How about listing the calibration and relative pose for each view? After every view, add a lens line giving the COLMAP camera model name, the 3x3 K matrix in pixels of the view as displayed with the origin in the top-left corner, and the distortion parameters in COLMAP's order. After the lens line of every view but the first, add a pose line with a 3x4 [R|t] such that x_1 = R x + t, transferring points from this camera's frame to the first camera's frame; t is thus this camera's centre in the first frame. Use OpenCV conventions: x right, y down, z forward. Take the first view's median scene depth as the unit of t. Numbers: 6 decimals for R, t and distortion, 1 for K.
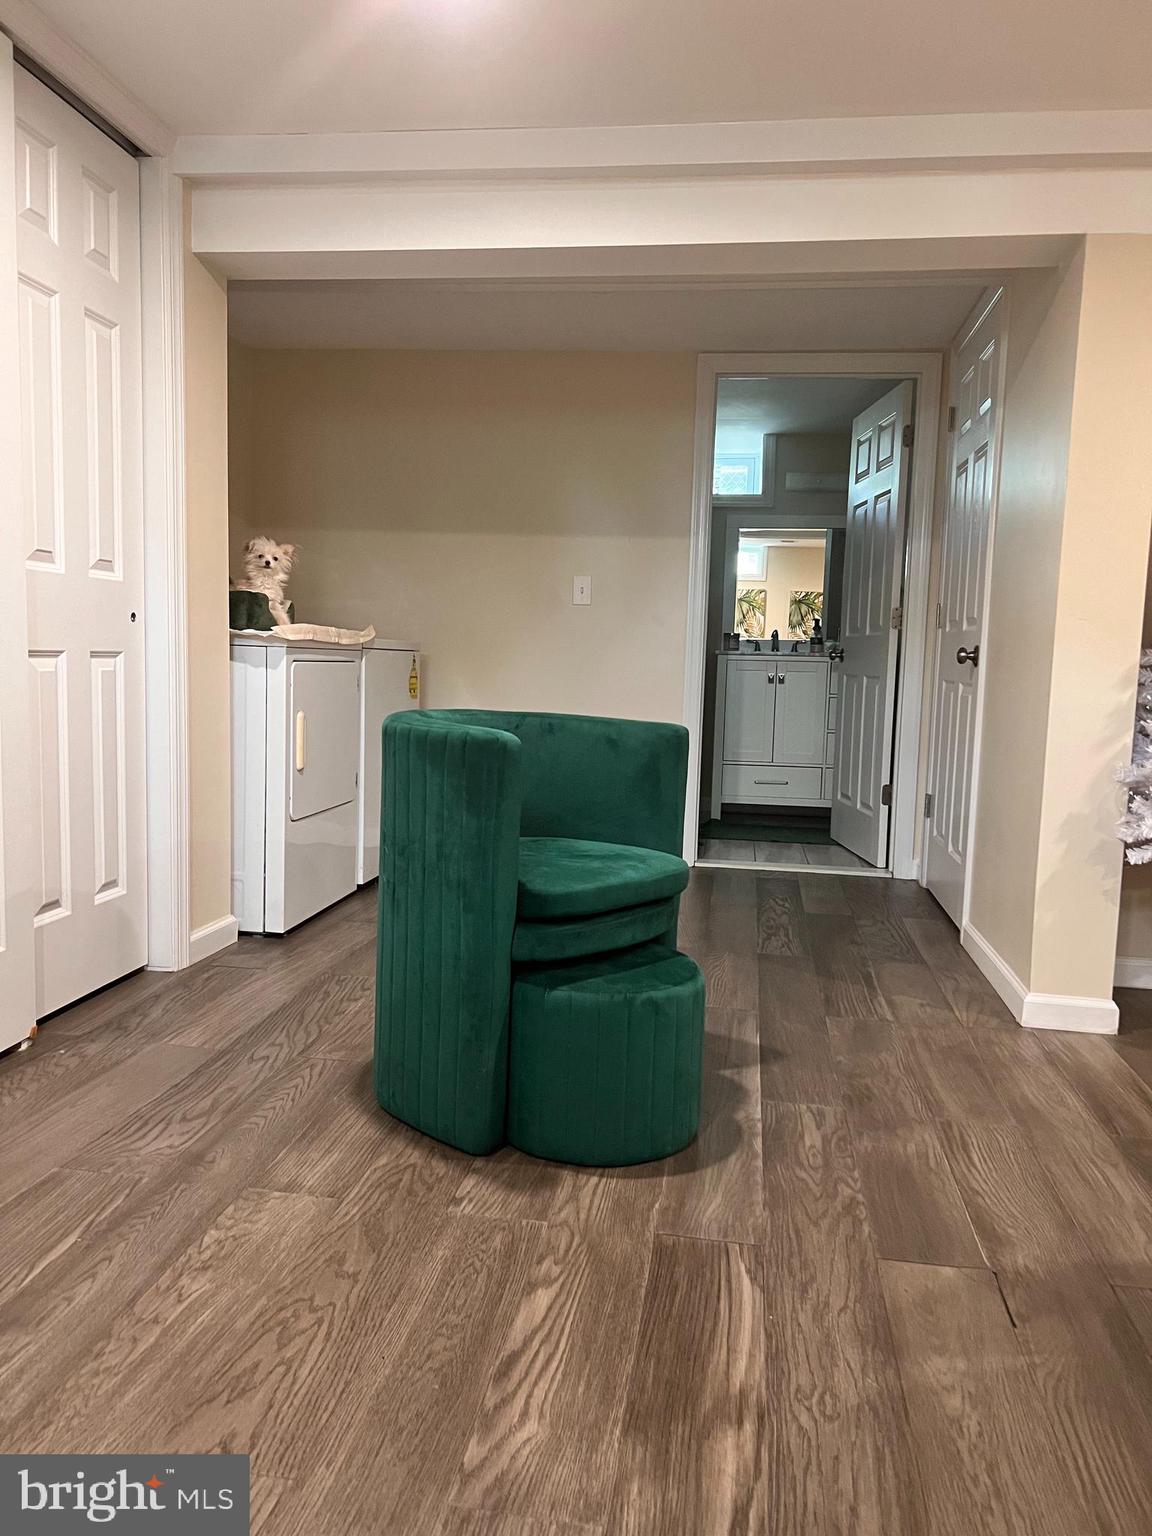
lens RADIAL K [[1159.0, 0, 576.1], [0, 1159.0, 768.1], [0, 0, 1]] dist [0.000654, 0.000063]
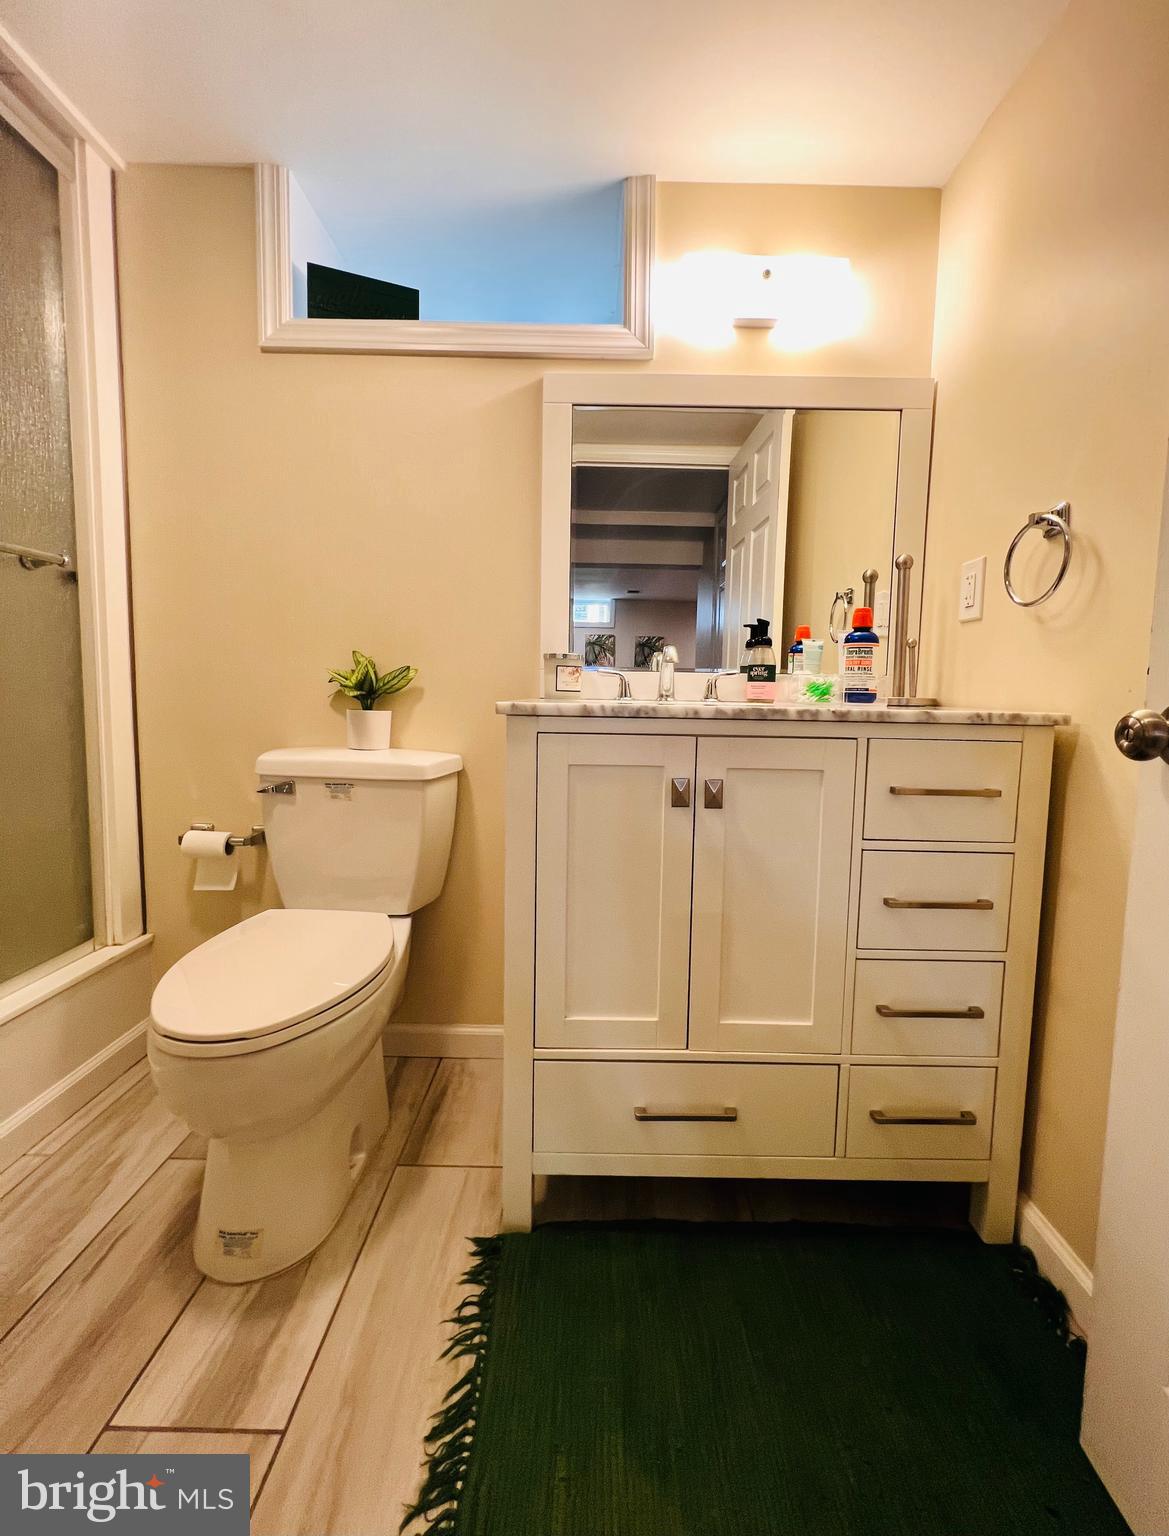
lens RADIAL K [[638.2, 0, 601.7], [0, 638.2, 740.1], [0, 0, 1]] dist [-0.002677, -0.000089]
pose [[0.988934, -0.019231, 0.147102, 0.055217], [0.021309, 0.999694, -0.012564, -0.039686], [-0.146815, 0.015559, 0.989042, 0.373532]]
